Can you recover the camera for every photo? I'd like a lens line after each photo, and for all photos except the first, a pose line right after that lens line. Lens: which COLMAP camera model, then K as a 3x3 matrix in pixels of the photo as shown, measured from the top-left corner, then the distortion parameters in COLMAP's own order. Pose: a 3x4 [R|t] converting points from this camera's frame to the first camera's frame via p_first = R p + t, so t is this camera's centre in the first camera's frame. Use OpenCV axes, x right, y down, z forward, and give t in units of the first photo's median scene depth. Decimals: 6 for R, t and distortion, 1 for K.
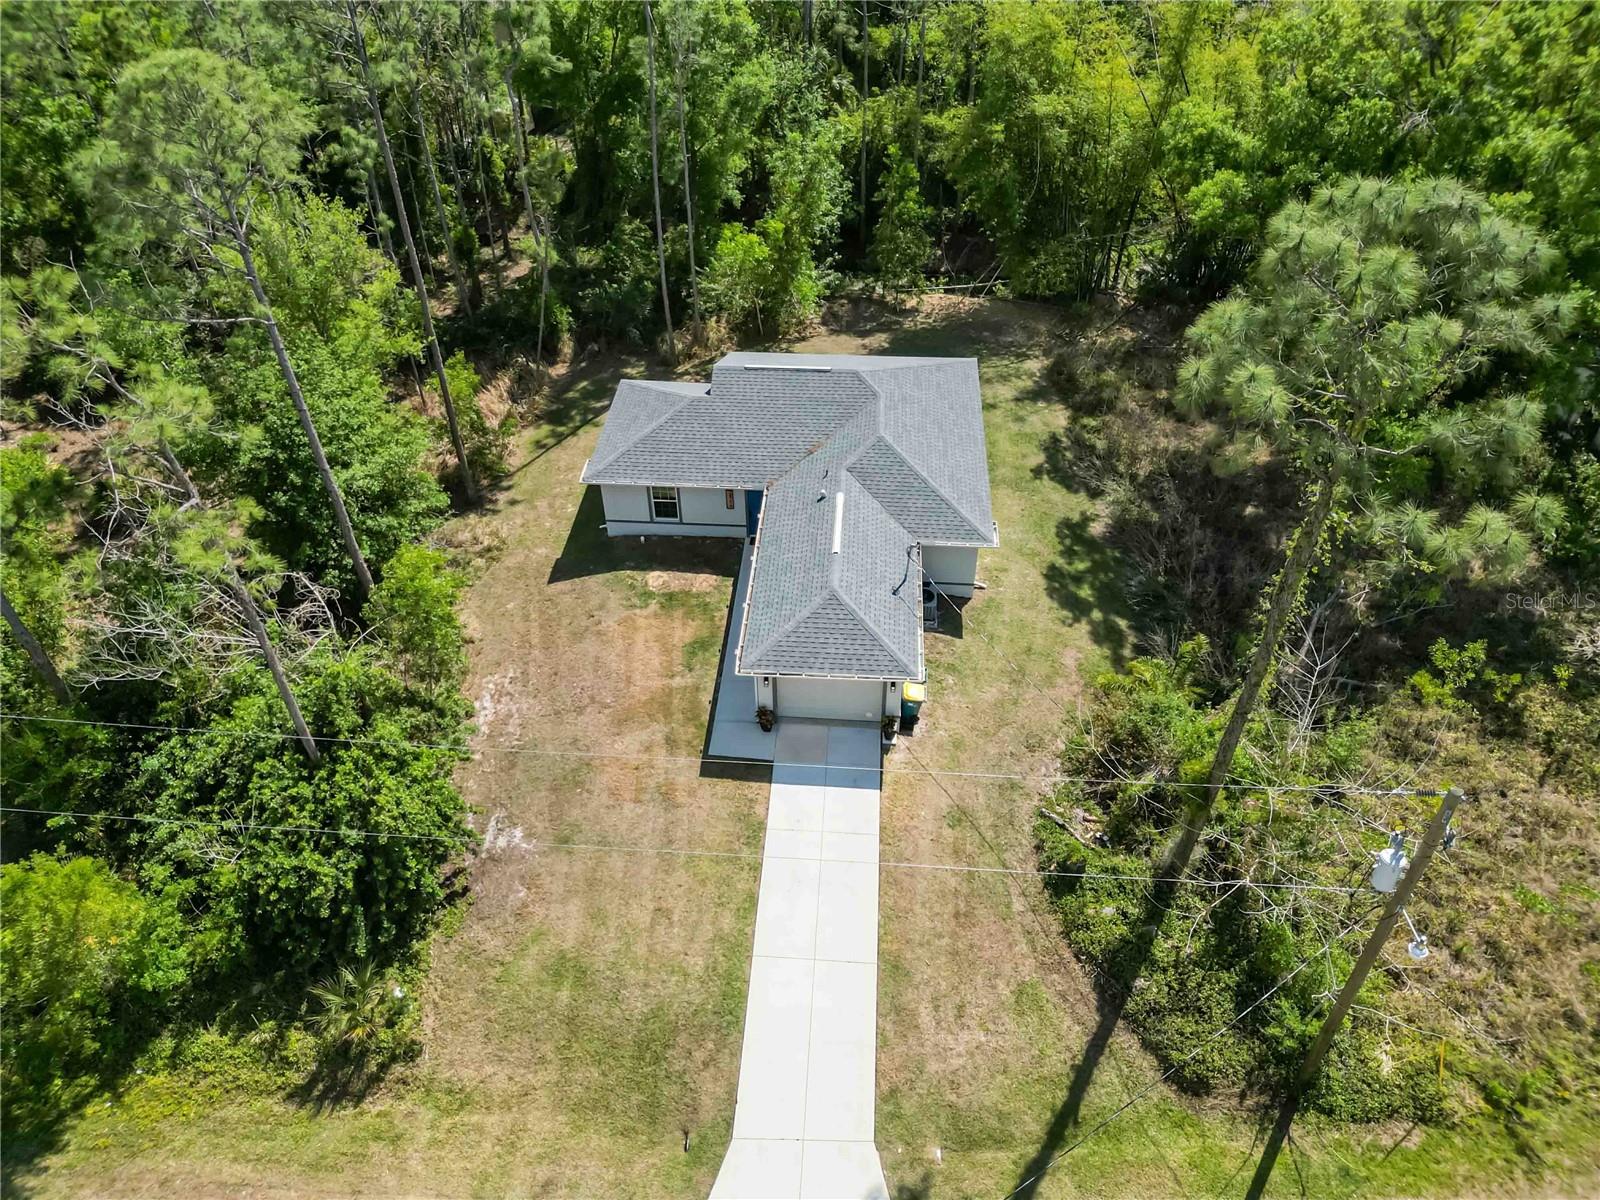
lens RADIAL K [[1120.2, 0, 800.0], [0, 1120.2, 600.0], [0, 0, 1]] dist [0.047049, -0.034556]
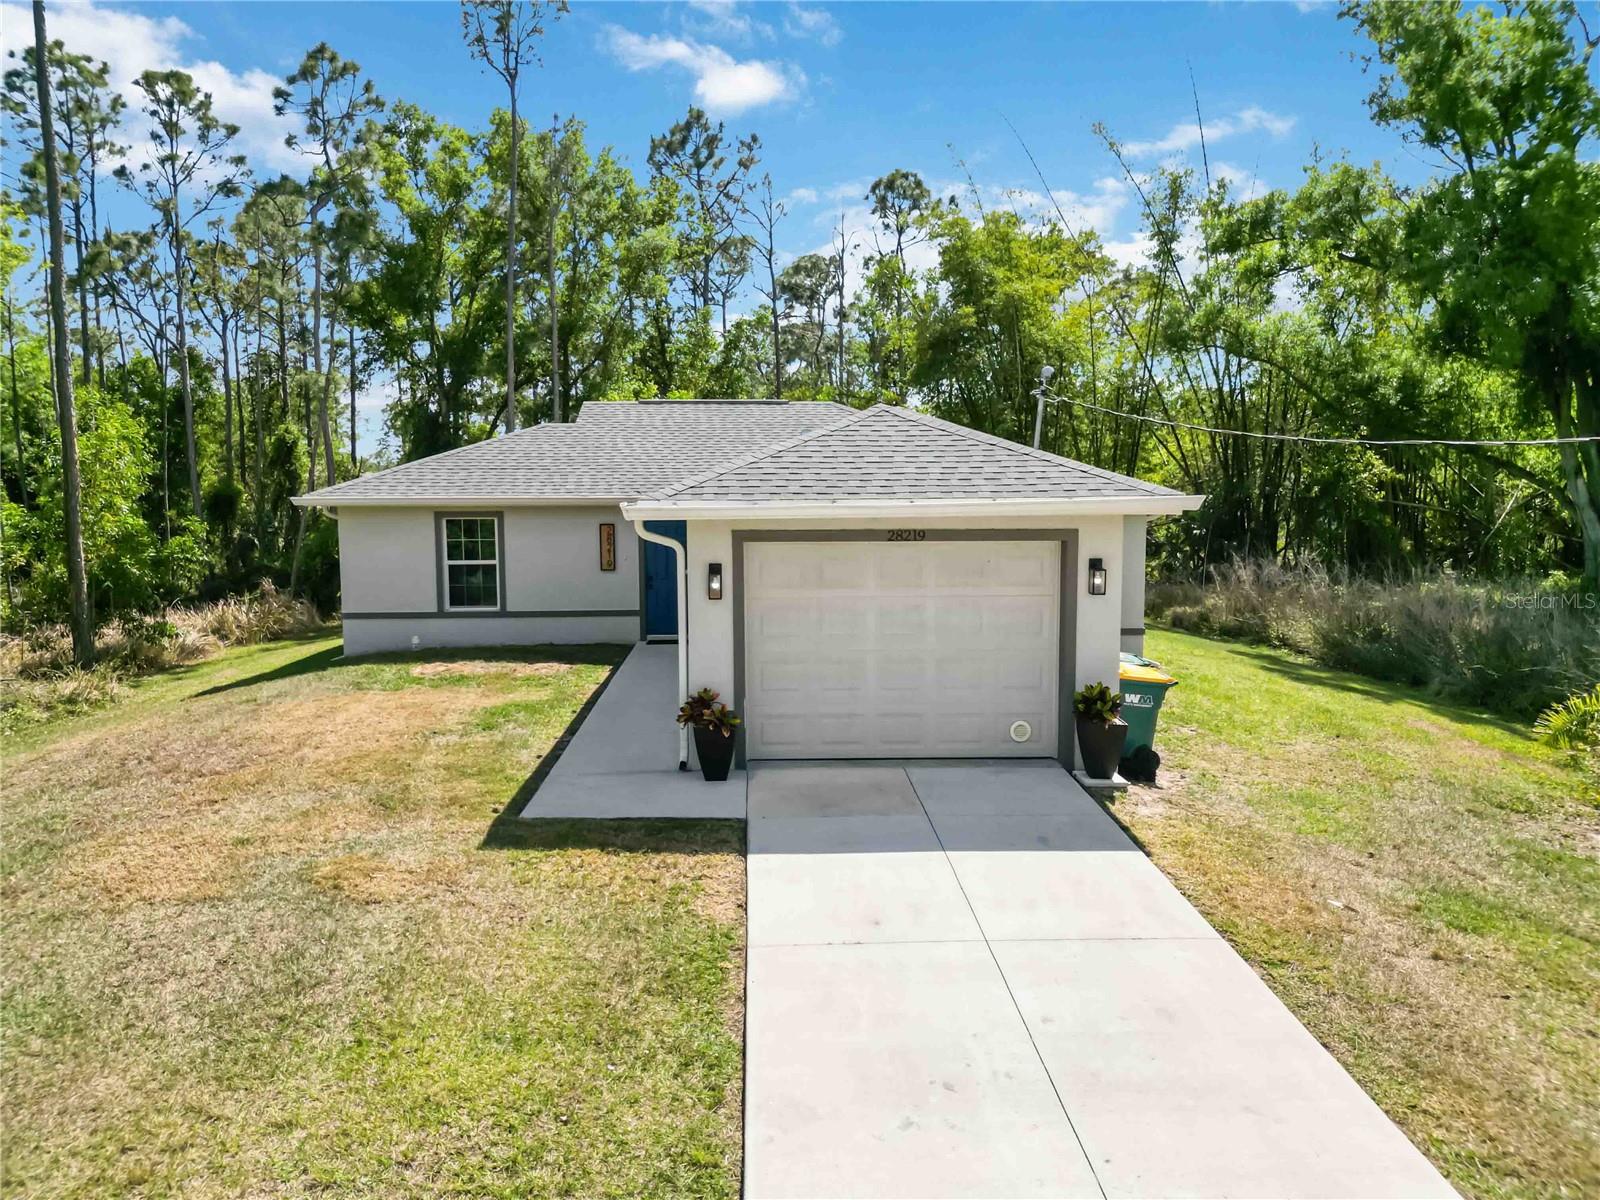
lens RADIAL K [[1127.8, 0, 800.0], [0, 1127.8, 600.0], [0, 0, 1]] dist [0.034578, -0.033197]
pose [[0.993212, -0.004889, 0.116212, -0.044314], [0.070919, 0.817372, -0.571729, 0.270218], [-0.092194, 0.576090, 0.812170, 0.740874]]
